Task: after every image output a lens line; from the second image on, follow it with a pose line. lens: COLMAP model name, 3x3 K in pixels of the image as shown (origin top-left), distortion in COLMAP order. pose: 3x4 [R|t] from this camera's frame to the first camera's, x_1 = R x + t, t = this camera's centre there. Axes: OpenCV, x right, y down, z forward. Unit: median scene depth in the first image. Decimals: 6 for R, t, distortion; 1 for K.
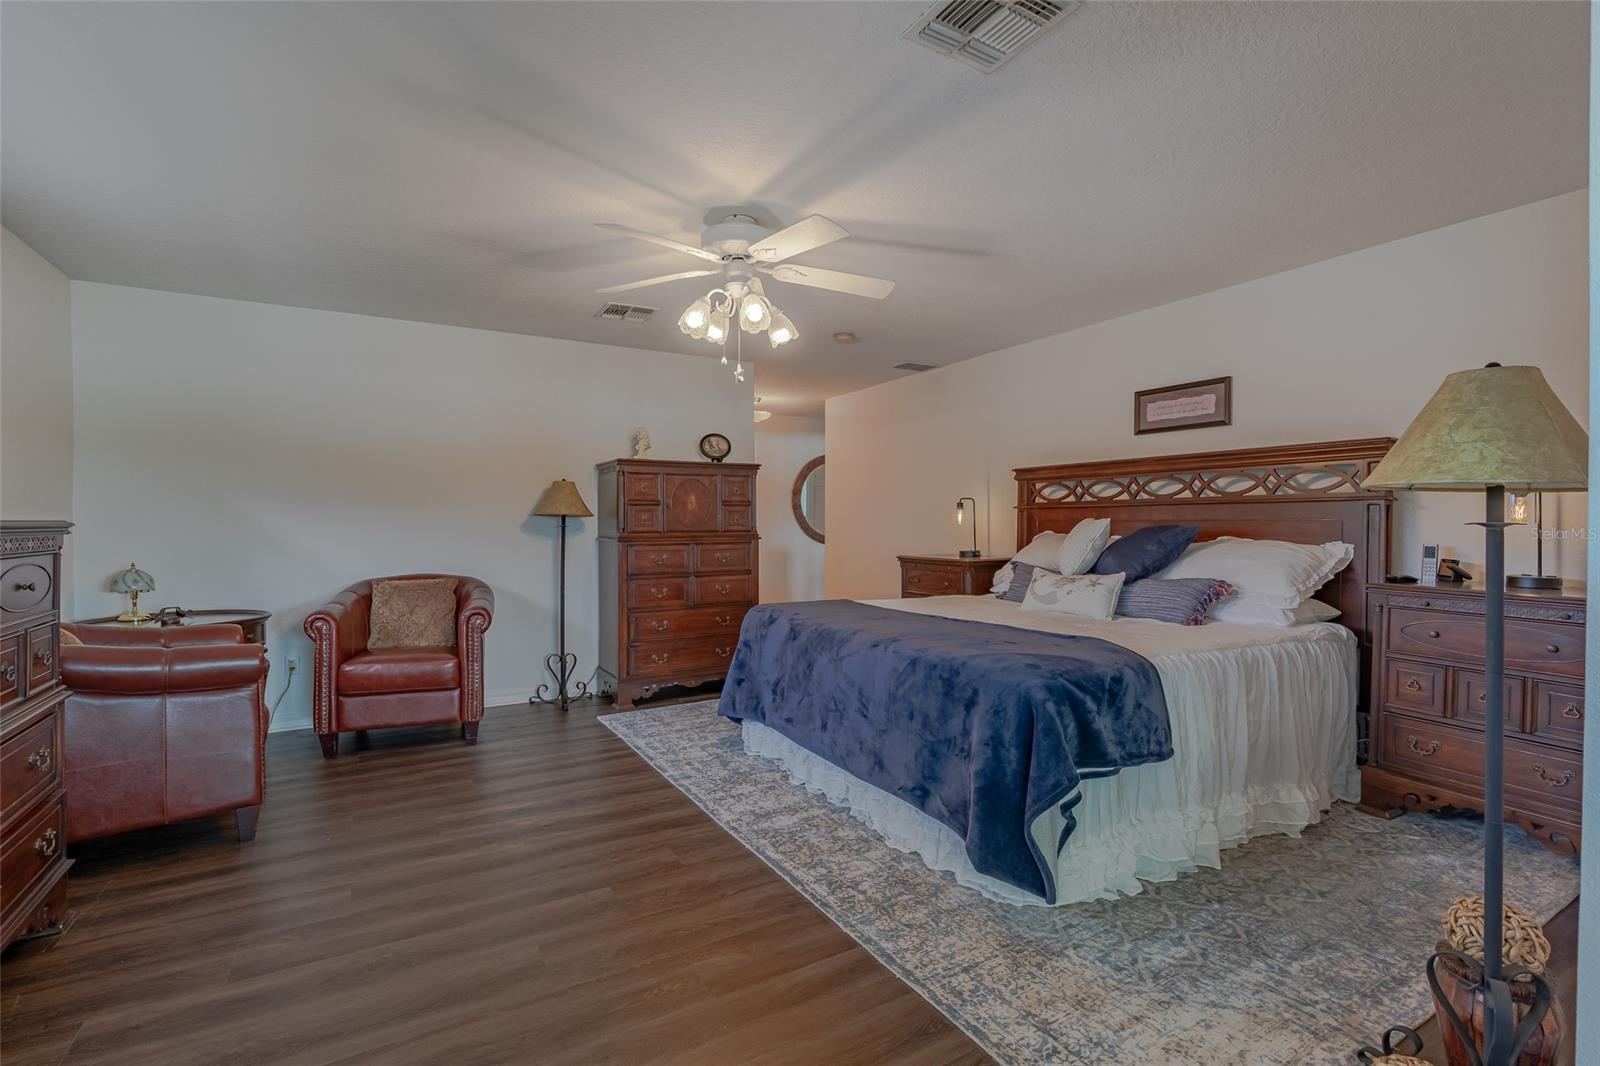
lens RADIAL K [[731.0, 0, 802.7], [0, 731.0, 531.9], [0, 0, 1]] dist [-0.005863, 0.001858]
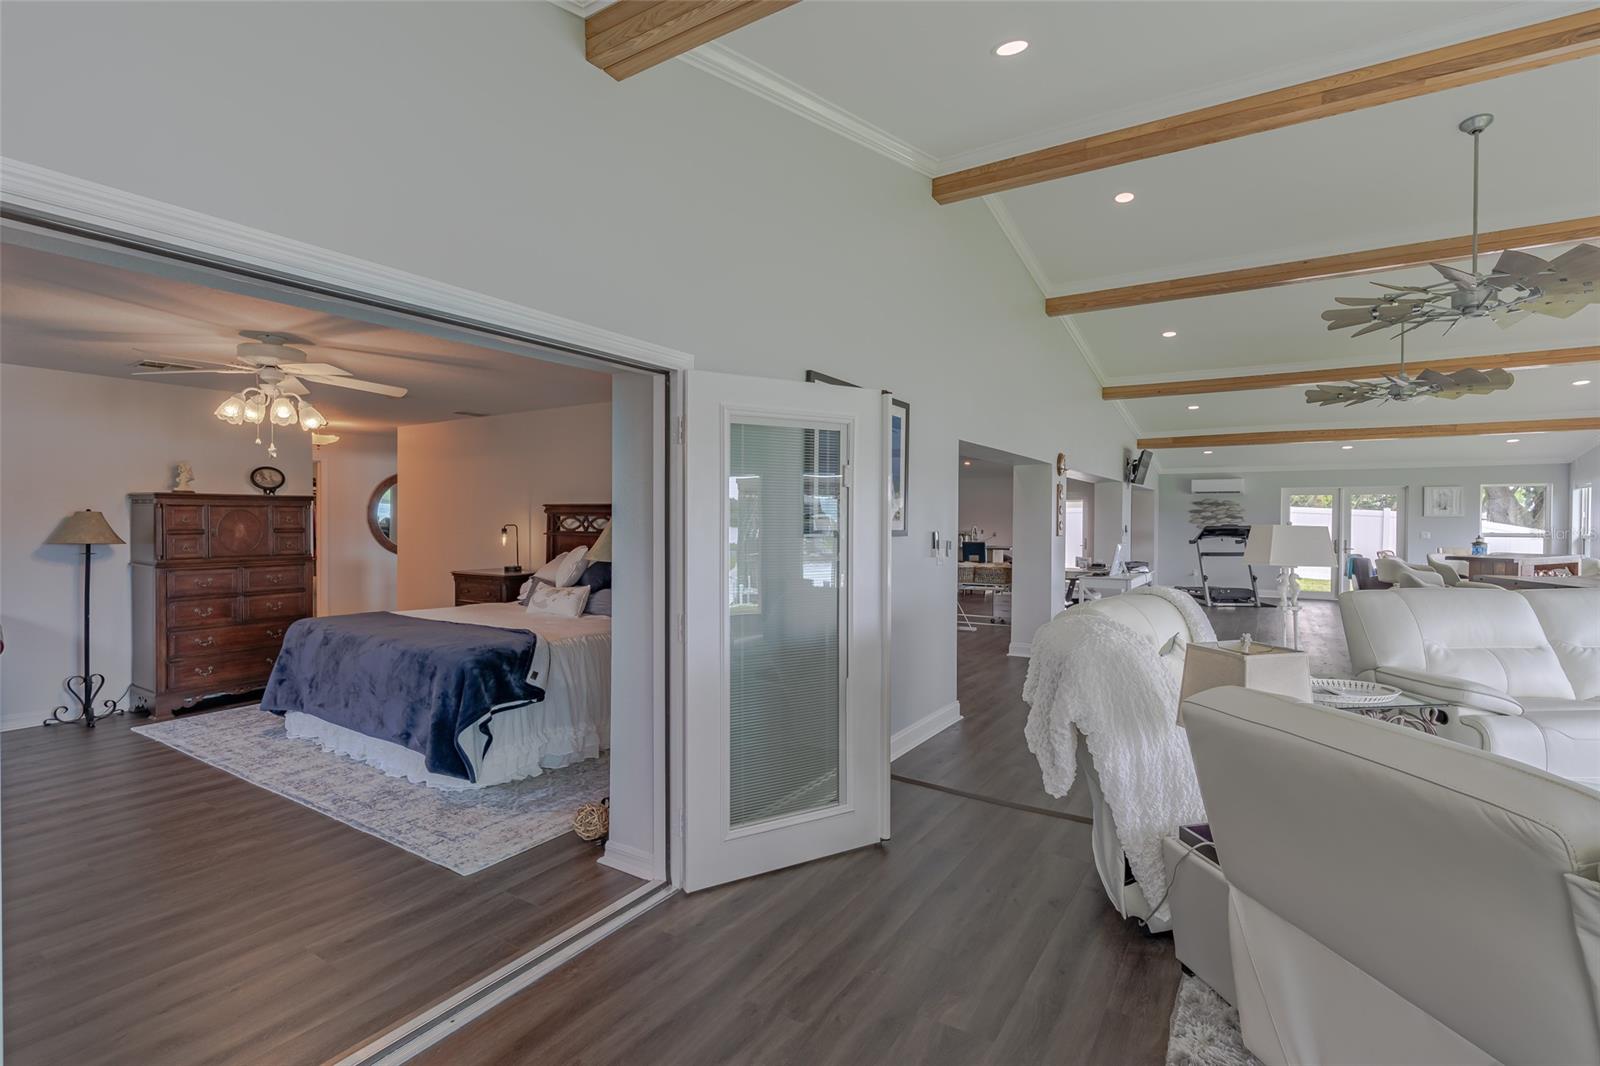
lens RADIAL K [[731.0, 0, 806.0], [0, 731.0, 530.7], [0, 0, 1]] dist [-0.005863, 0.001858]
pose [[0.885451, 0.001189, 0.464731, 0.122120], [-0.003599, 0.999984, 0.004299, -0.059592], [-0.464719, -0.005479, 0.885441, -0.496123]]
